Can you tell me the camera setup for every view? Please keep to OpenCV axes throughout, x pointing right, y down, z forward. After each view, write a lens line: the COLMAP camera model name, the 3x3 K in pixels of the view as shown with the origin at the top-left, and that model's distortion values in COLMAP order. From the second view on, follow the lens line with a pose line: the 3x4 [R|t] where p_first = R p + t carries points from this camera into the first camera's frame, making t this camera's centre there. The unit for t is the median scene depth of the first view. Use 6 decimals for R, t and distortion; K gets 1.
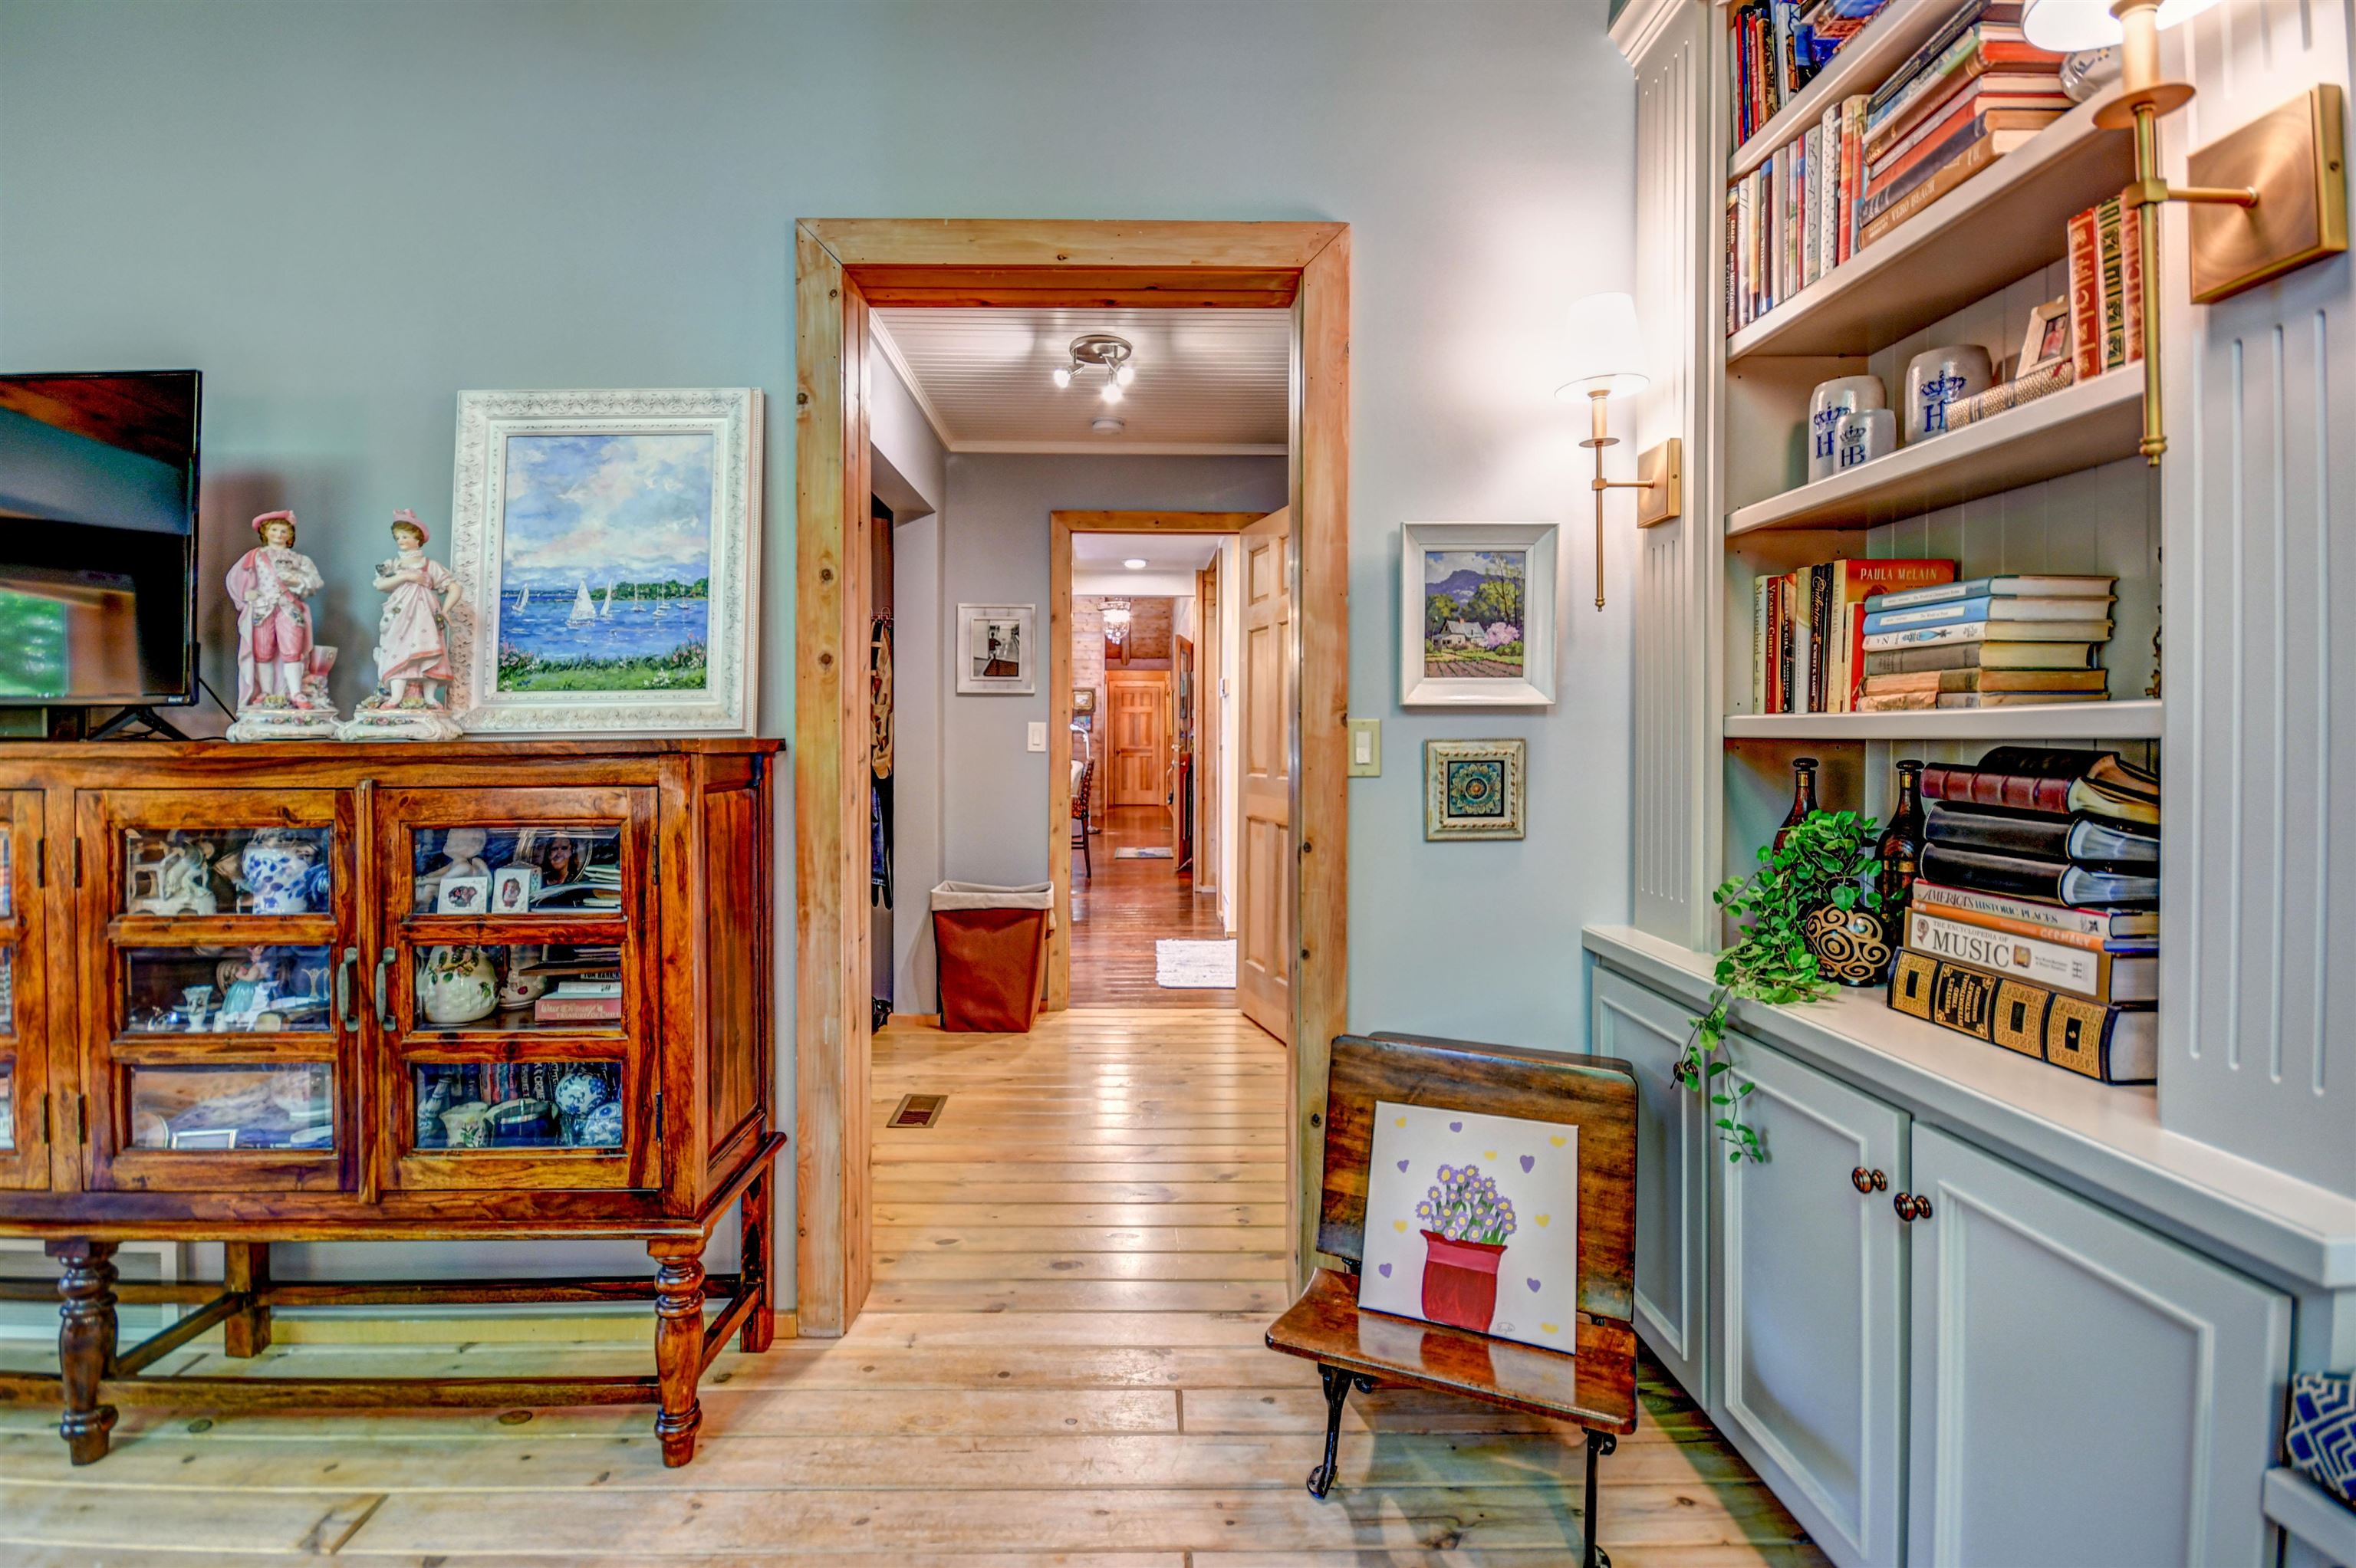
lens RADIAL K [[1068.0, 0, 1125.7], [0, 1068.0, 746.7], [0, 0, 1]] dist [0.001245, -0.000327]
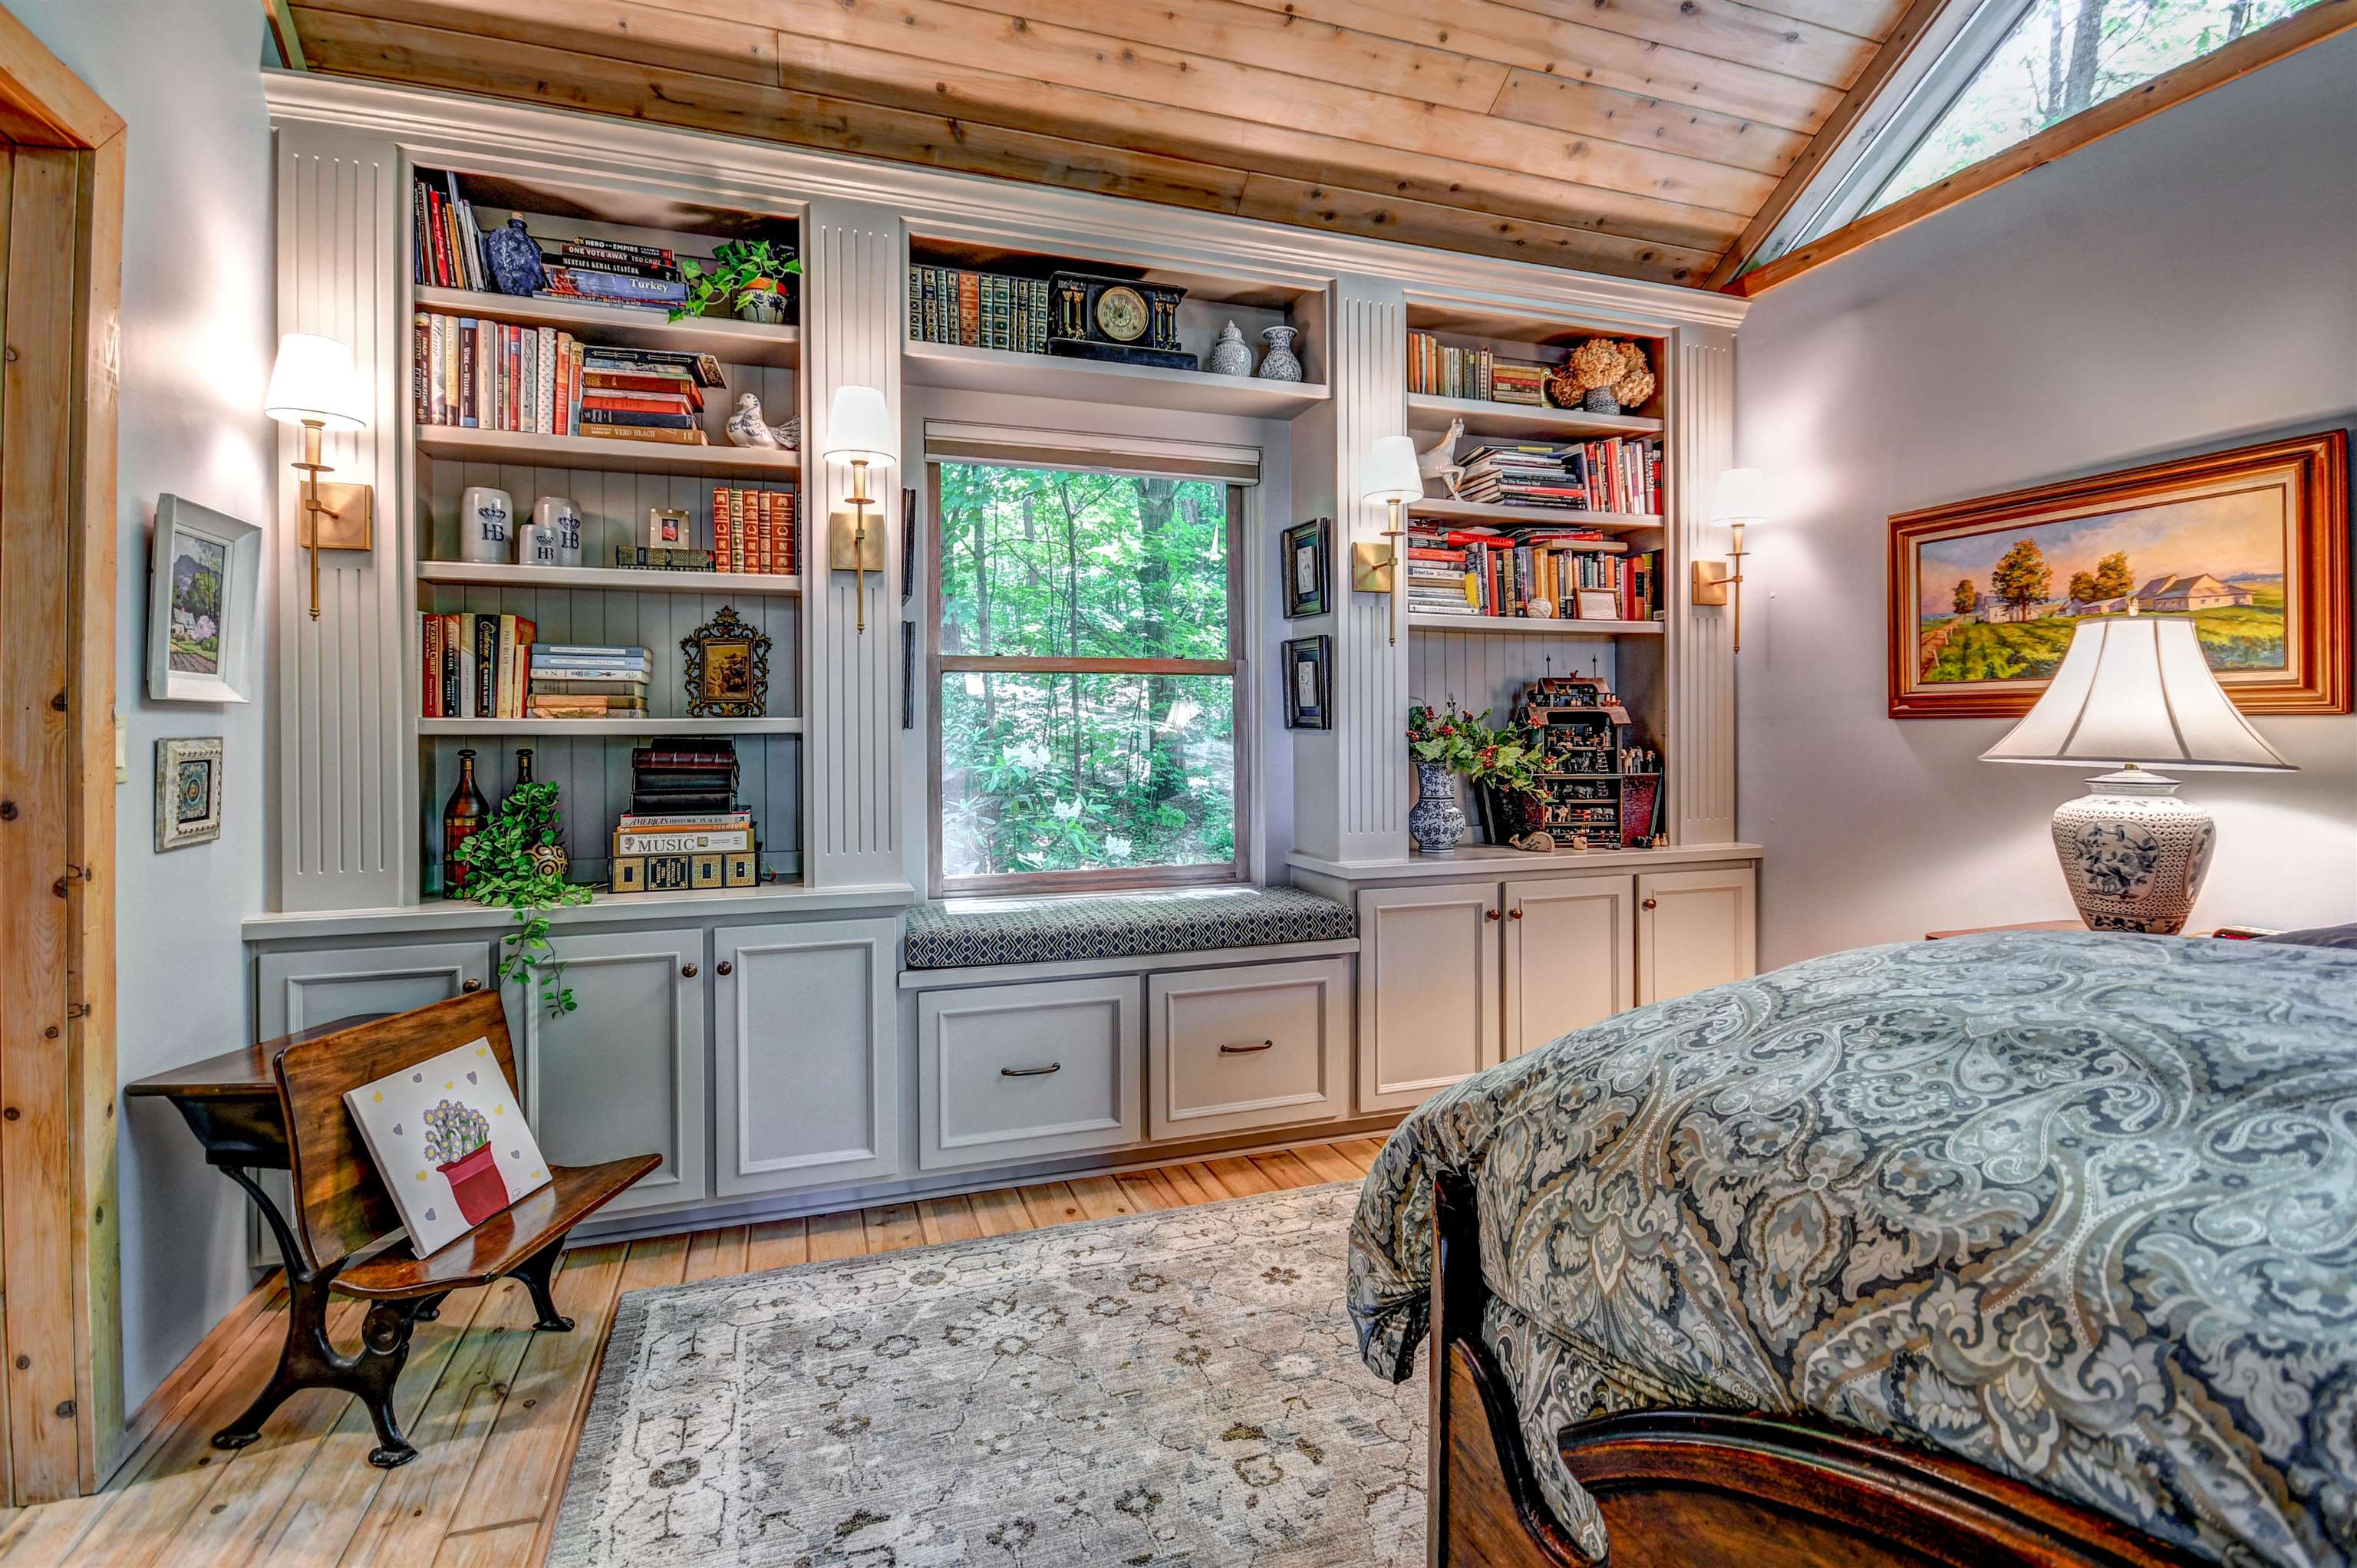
lens RADIAL K [[1068.5, 0, 1156.7], [0, 1068.5, 728.6], [0, 0, 1]] dist [0.001245, -0.000327]
pose [[-0.307750, 0.001857, 0.951465, -1.054411], [0.010666, 0.999942, 0.001499, -0.009910], [-0.951407, 0.010609, -0.307752, 0.621433]]
